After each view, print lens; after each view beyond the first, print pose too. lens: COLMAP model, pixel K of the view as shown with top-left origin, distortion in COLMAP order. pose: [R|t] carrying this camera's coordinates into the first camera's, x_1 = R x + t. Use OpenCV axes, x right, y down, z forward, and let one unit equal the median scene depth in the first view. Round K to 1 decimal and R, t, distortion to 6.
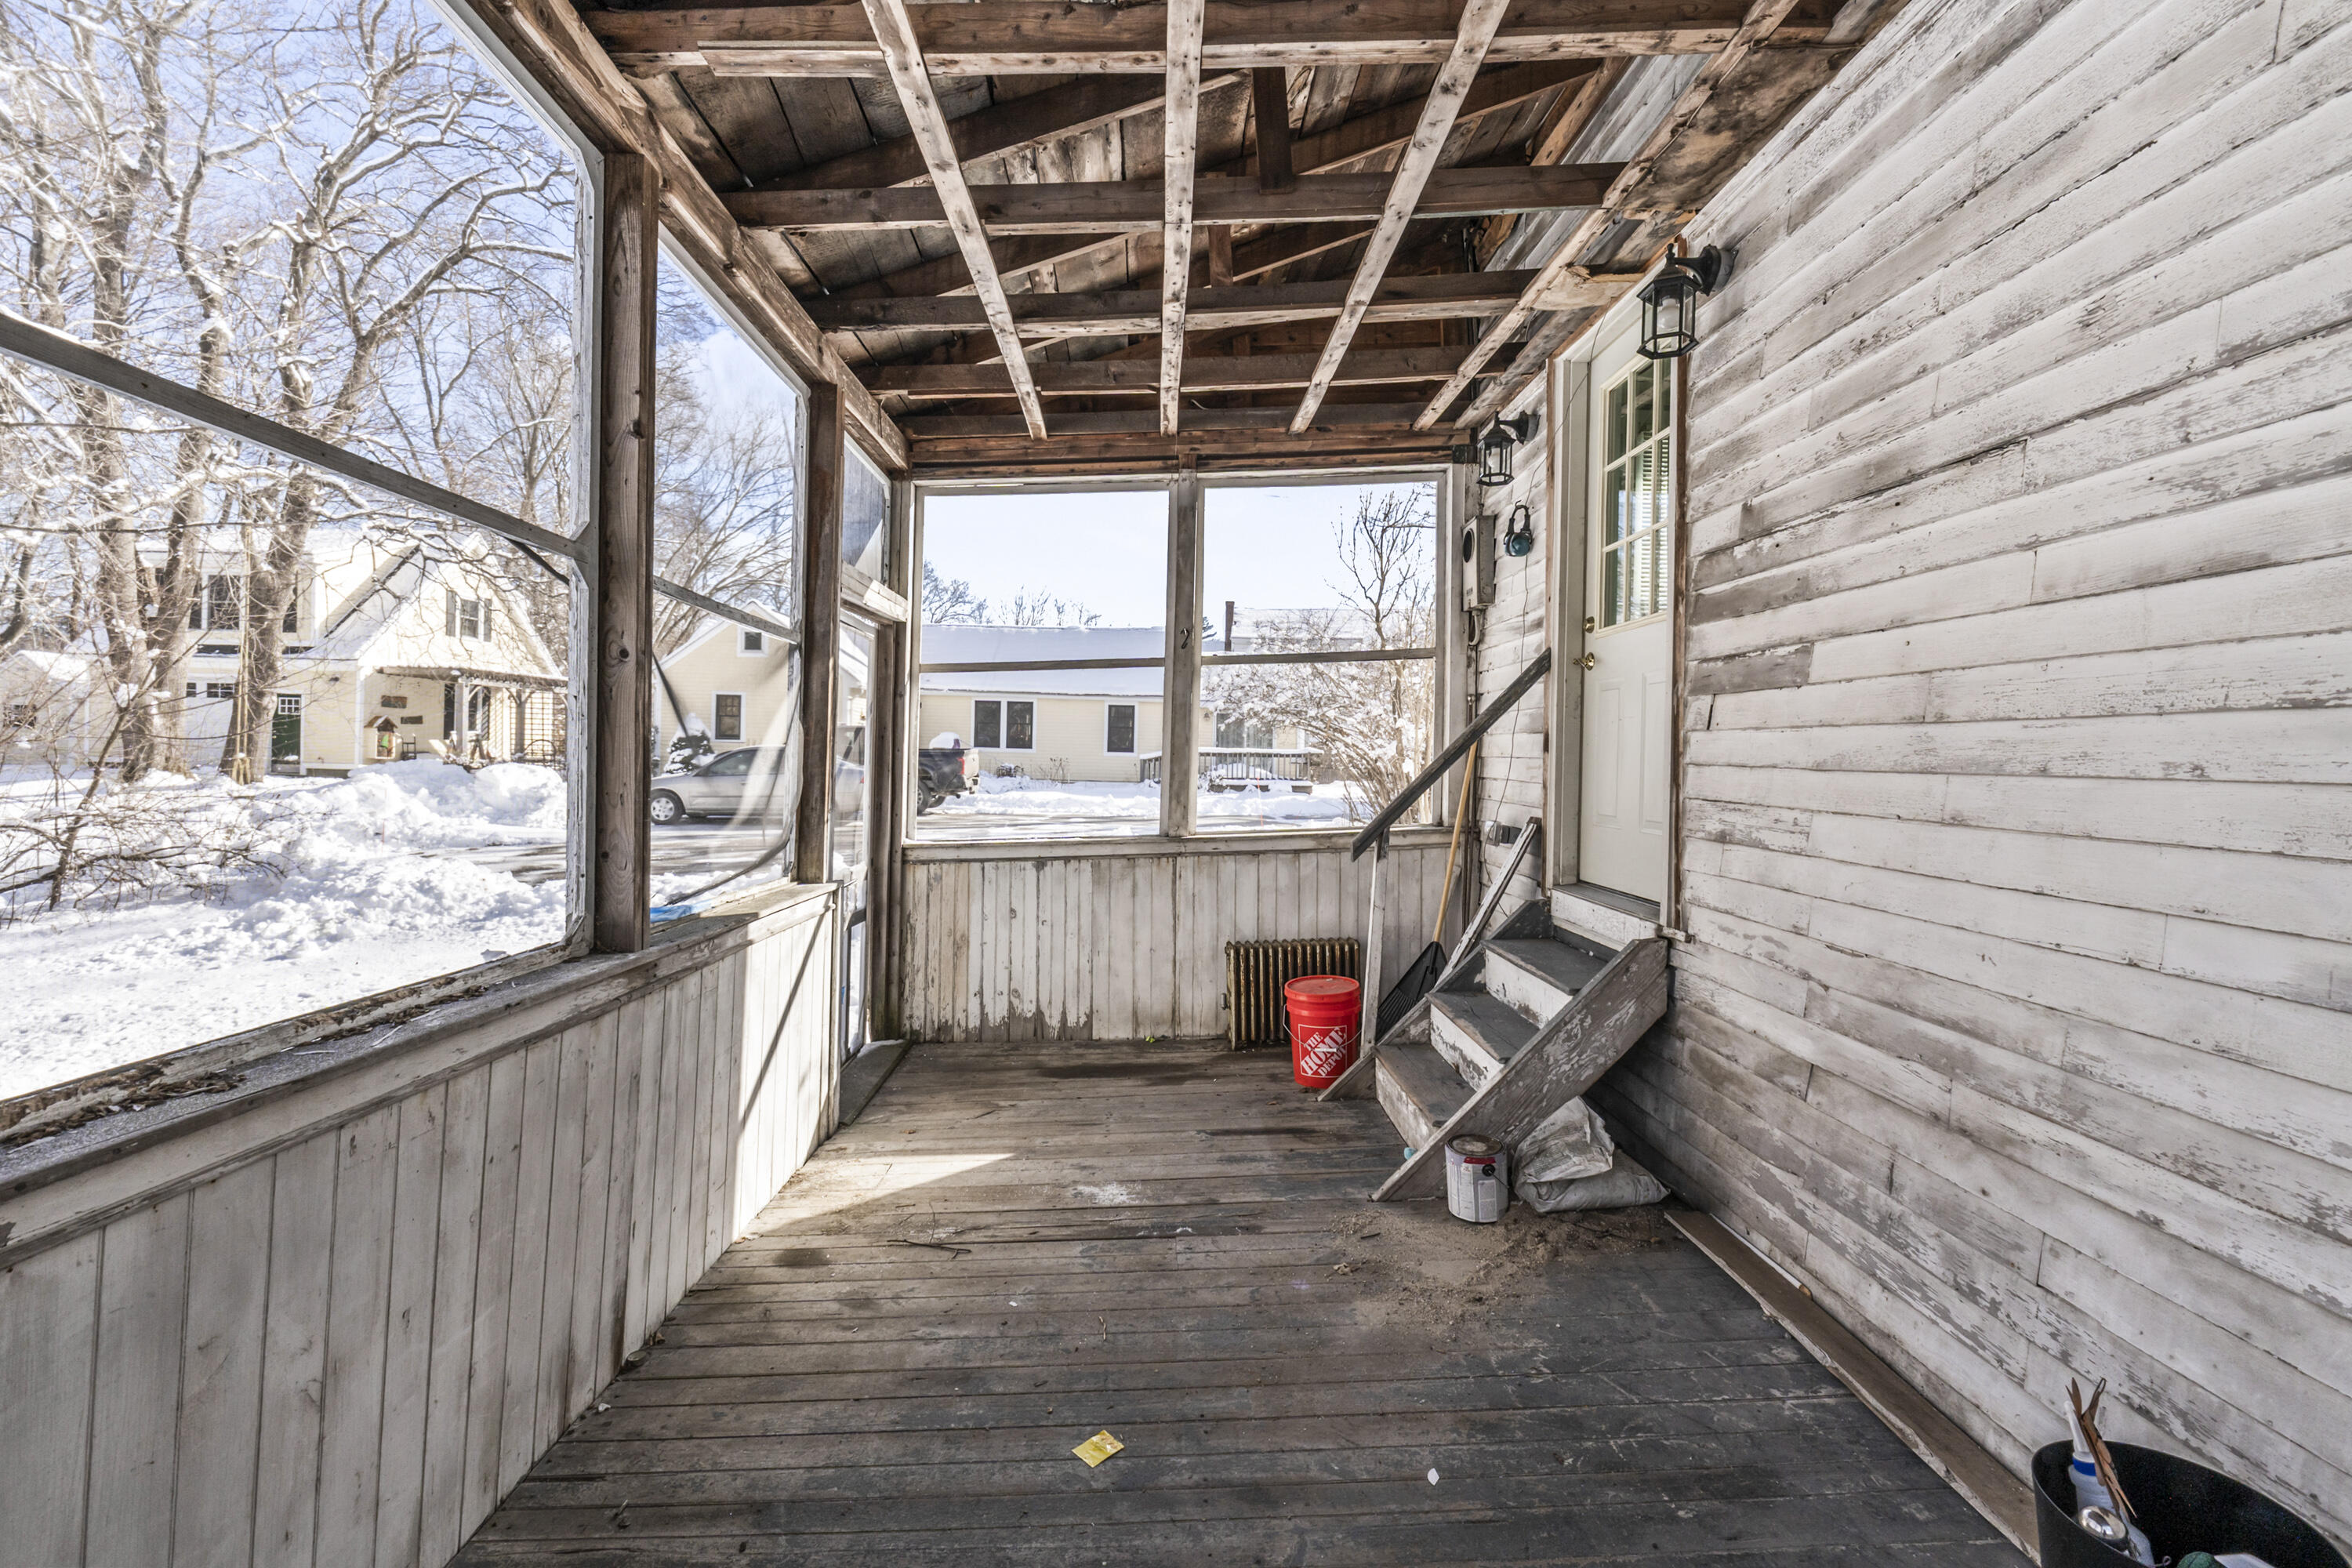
lens RADIAL K [[993.2, 0, 1168.9], [0, 993.2, 768.9], [0, 0, 1]] dist [-0.009271, -0.000036]
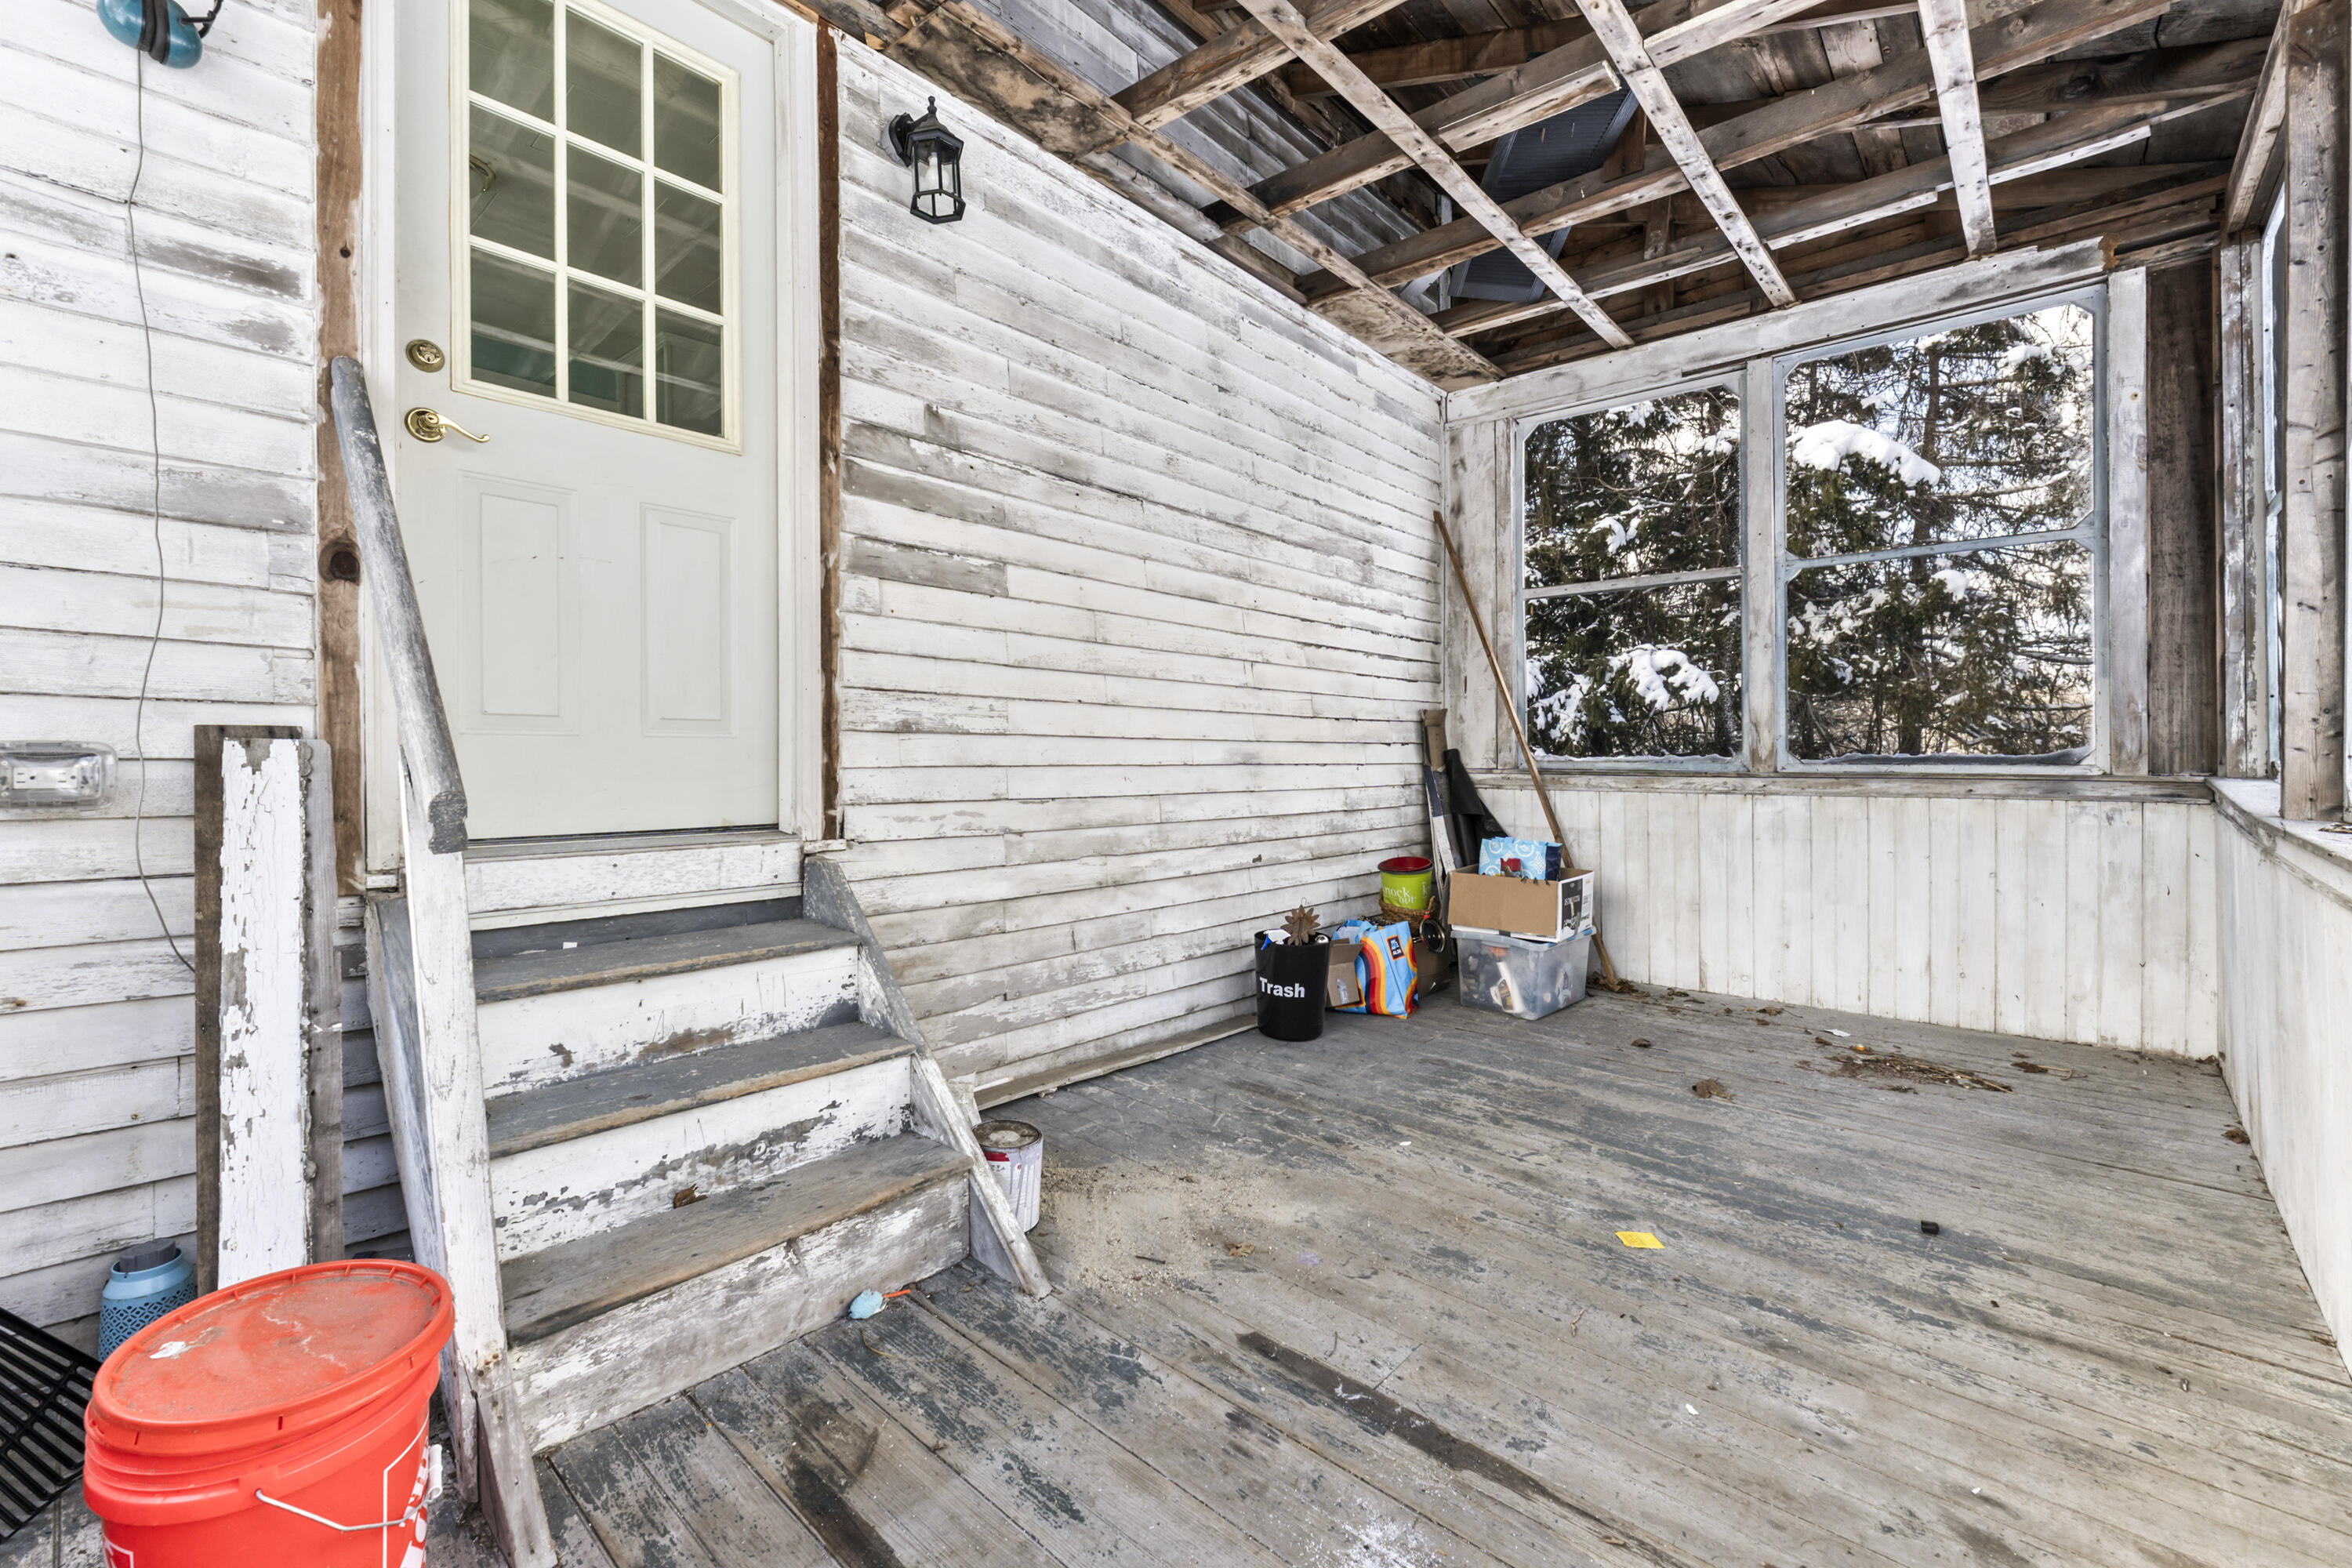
lens RADIAL K [[993.2, 0, 1157.6], [0, 993.2, 771.9], [0, 0, 1]] dist [-0.009271, -0.000036]
pose [[-0.726823, -0.021909, 0.686476, -0.348522], [-0.000016, 0.999492, 0.031882, 0.092681], [-0.686825, 0.023162, -0.726454, 1.751233]]
